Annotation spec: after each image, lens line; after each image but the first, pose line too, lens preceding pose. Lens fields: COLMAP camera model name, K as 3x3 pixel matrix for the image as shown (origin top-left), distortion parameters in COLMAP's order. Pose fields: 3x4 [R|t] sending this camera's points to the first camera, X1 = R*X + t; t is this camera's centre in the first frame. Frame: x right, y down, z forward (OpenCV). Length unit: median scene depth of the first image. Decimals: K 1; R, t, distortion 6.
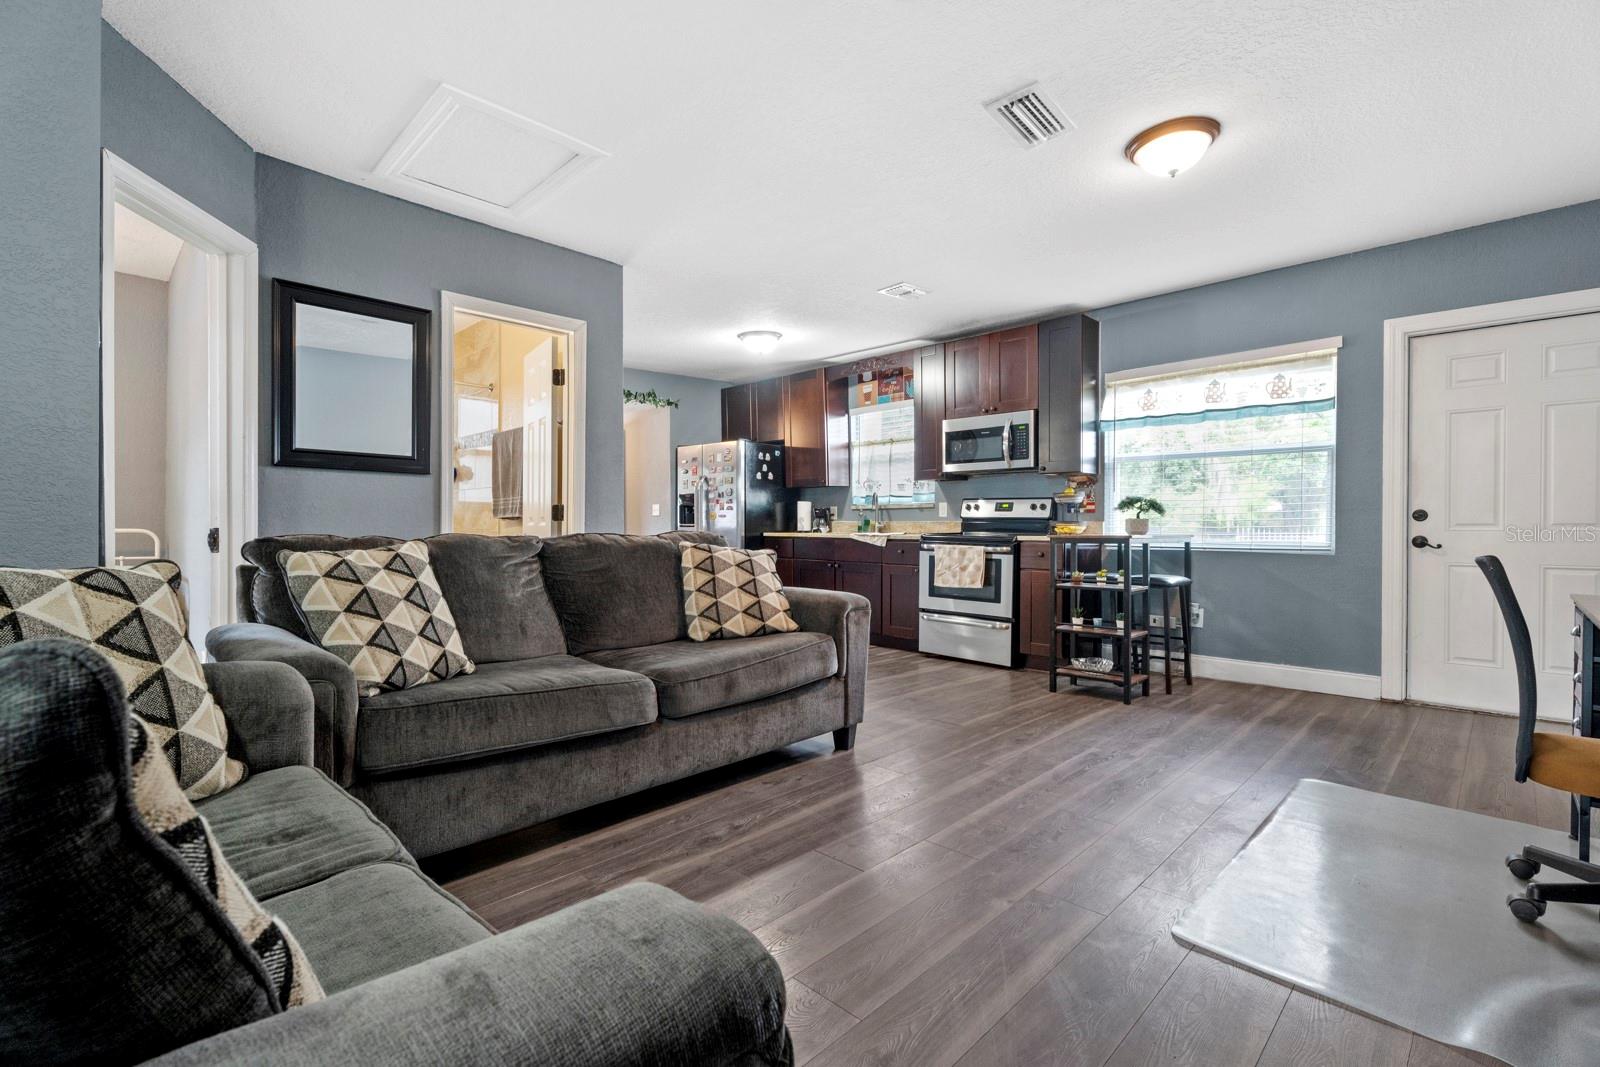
lens RADIAL K [[724.9, 0, 800.0], [0, 724.9, 533.5], [0, 0, 1]] dist [0.000889, -0.000045]
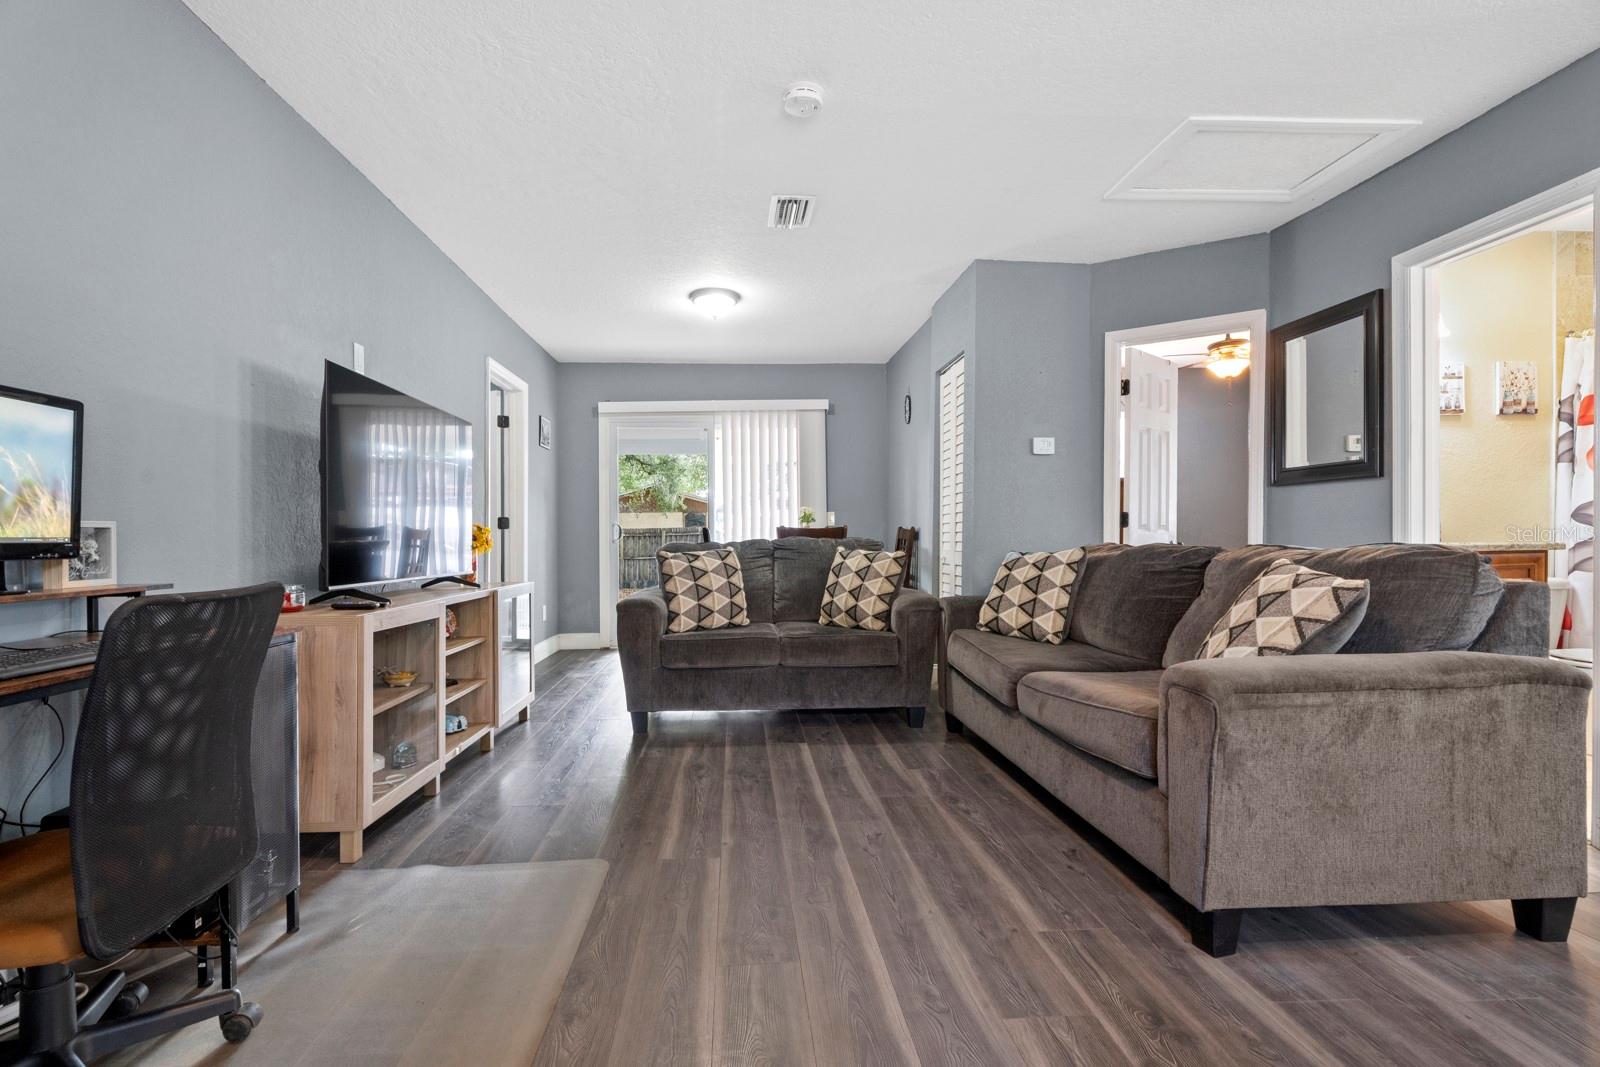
lens RADIAL K [[735.8, 0, 779.6], [0, 735.8, 544.3], [0, 0, 1]] dist [0.003275, 0.000324]
pose [[-0.668246, 0.009530, -0.743880, 0.365856], [-0.001145, 0.999904, 0.013839, -0.006186], [0.743940, 0.010099, -0.668170, 0.603568]]
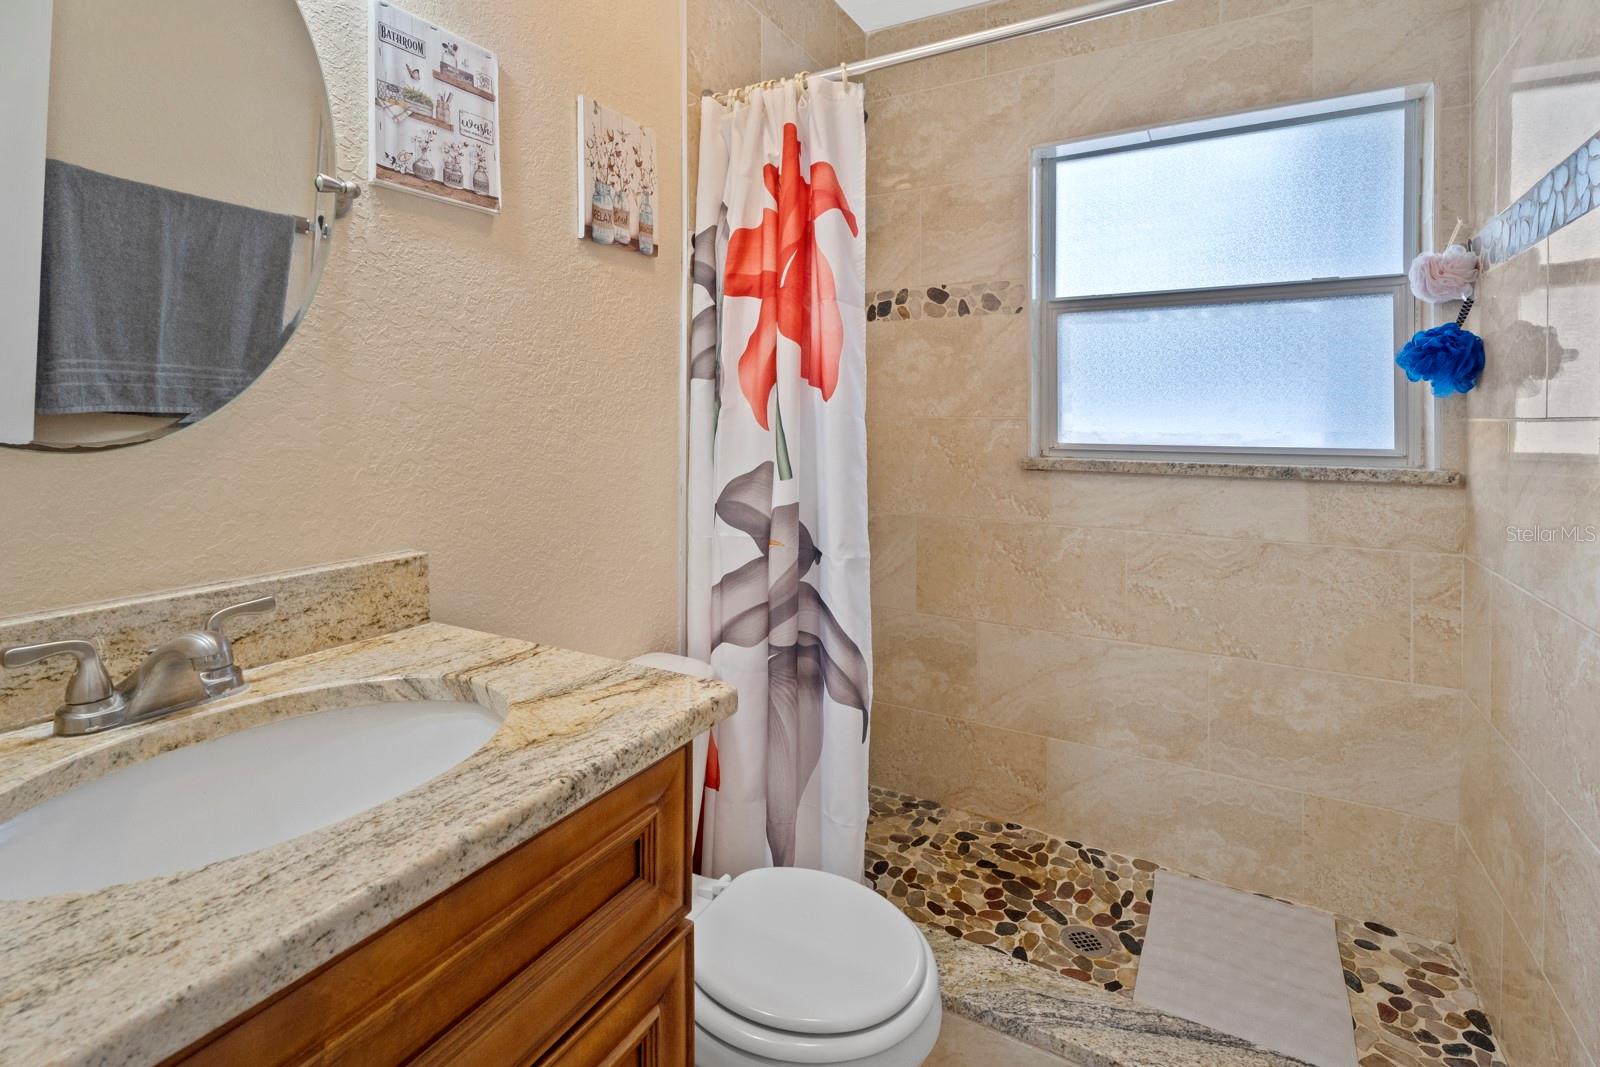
lens RADIAL K [[734.7, 0, 804.2], [0, 734.7, 424.4], [0, 0, 1]] dist [-0.000149, -0.000068]
pose [[0.261954, 0.006690, -0.965057, -0.256145], [-0.008353, 0.999954, 0.004664, -0.051105], [0.965044, 0.006840, 0.261998, 0.643654]]
